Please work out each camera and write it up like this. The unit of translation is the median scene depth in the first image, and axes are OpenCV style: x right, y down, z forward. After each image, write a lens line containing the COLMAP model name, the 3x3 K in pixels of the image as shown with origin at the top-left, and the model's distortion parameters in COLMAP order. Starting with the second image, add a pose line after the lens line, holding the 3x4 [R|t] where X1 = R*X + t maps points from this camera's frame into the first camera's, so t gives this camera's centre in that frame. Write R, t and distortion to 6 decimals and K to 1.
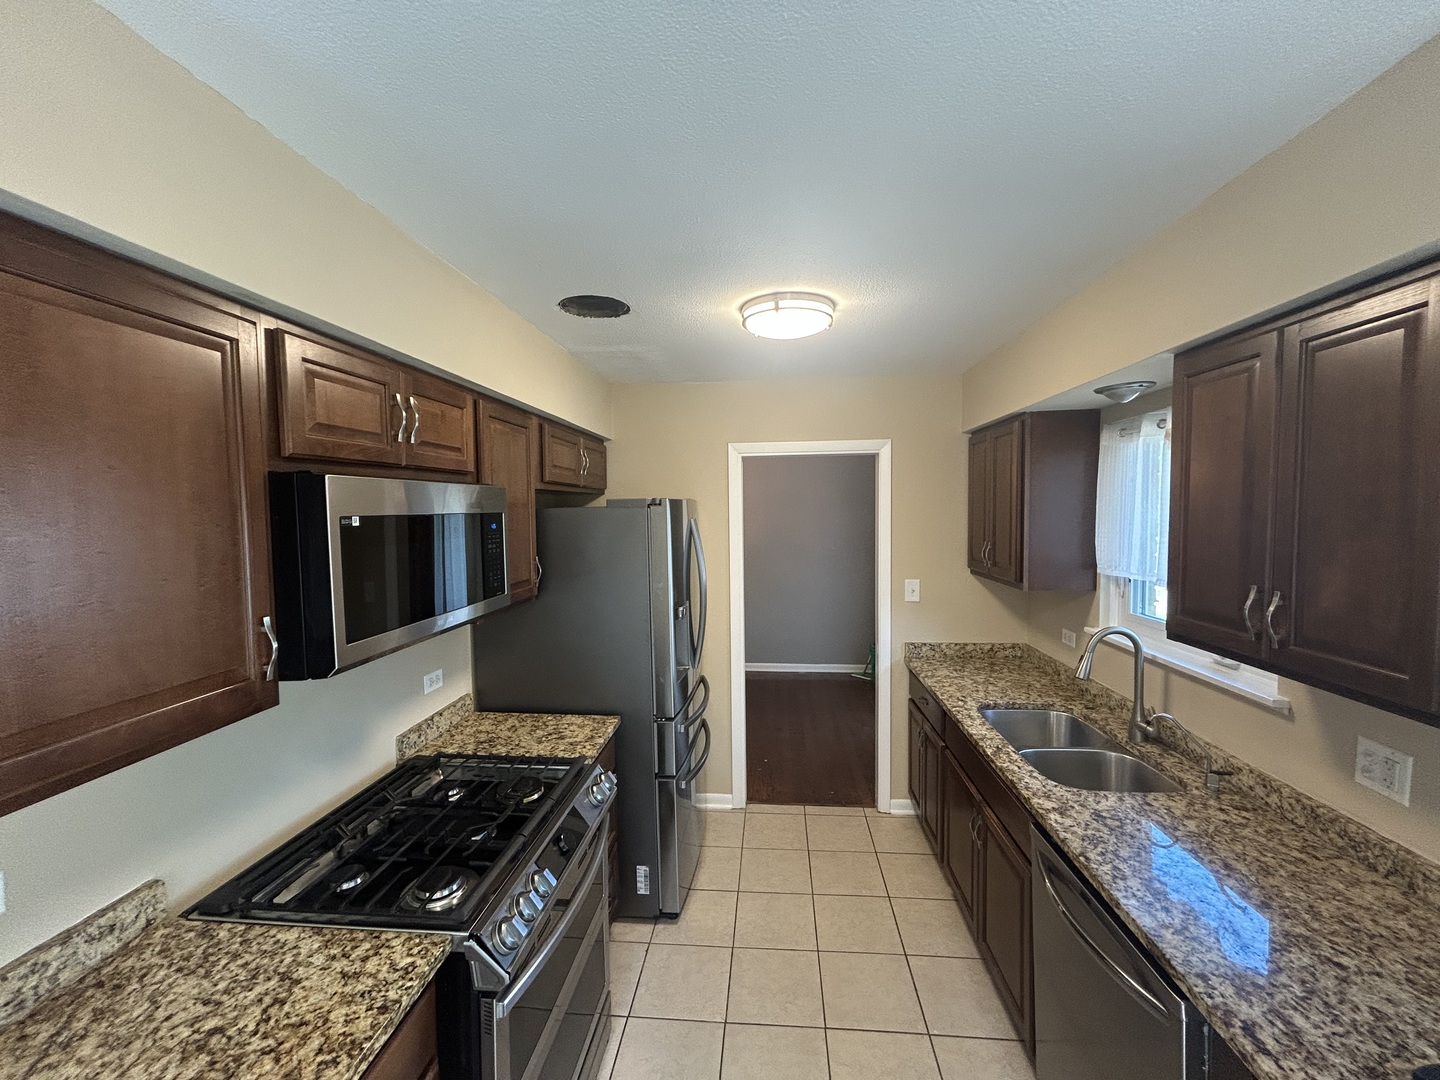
lens RADIAL K [[579.3, 0, 724.0], [0, 579.3, 537.1], [0, 0, 1]] dist [-0.003653, 0.000018]
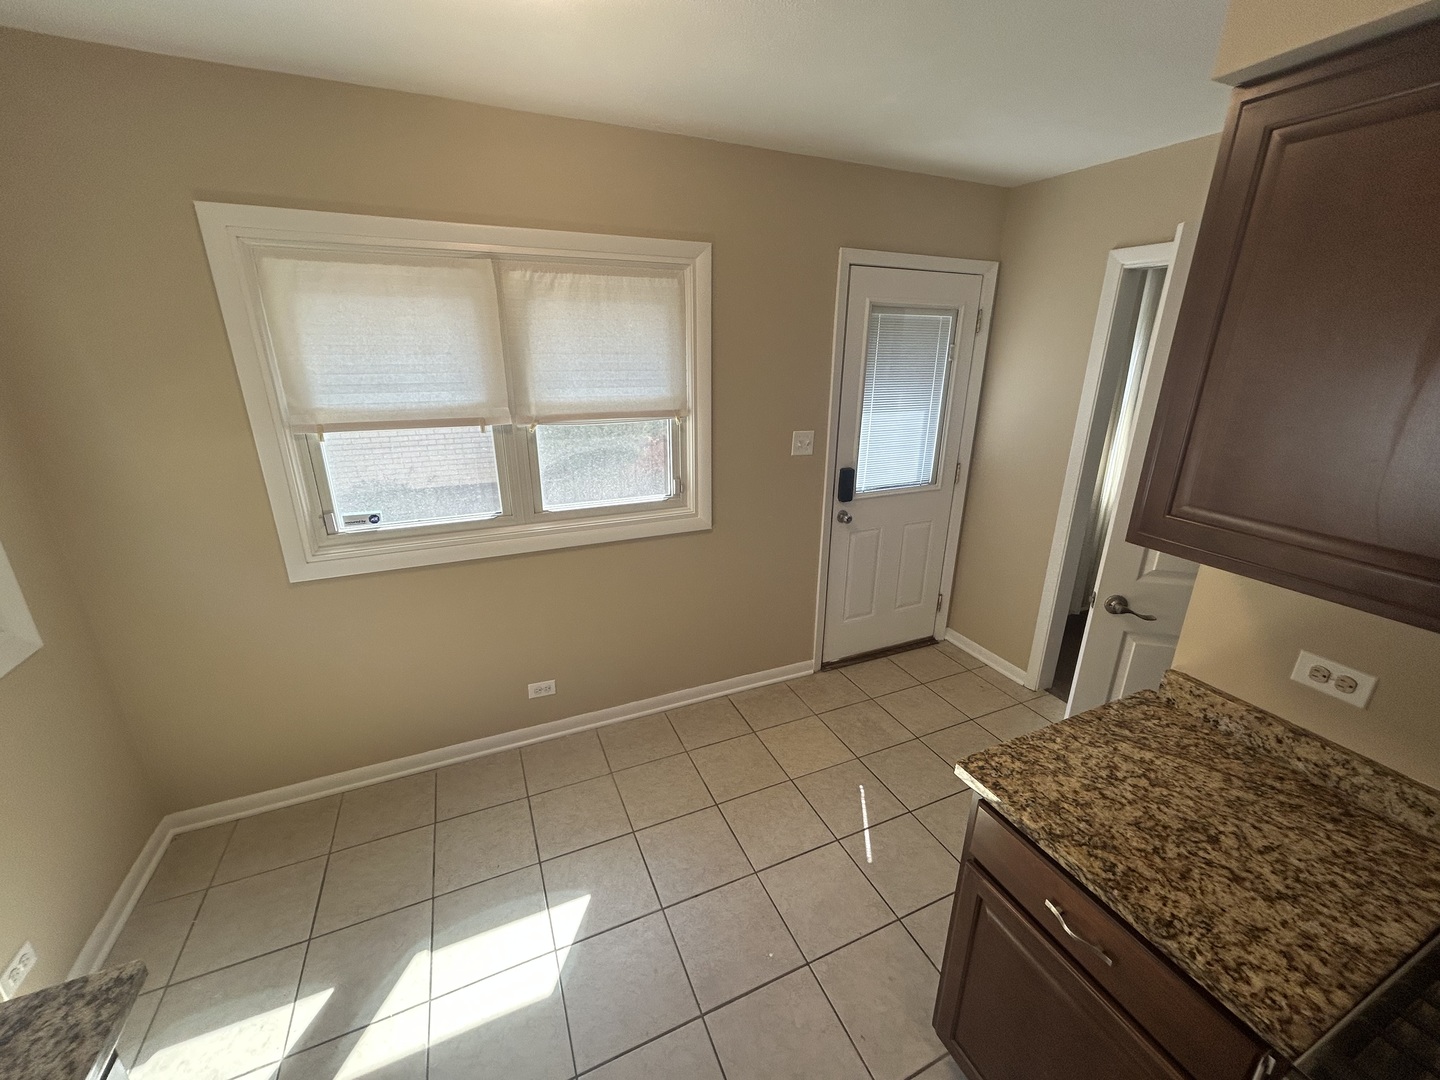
lens RADIAL K [[579.3, 0, 724.0], [0, 579.3, 535.8], [0, 0, 1]] dist [-0.003653, 0.000018]
pose [[-0.874137, 0.161799, -0.457937, 0.321023], [-0.020527, 0.929727, 0.367676, -0.063931], [0.485246, 0.330799, -0.809387, 1.154591]]
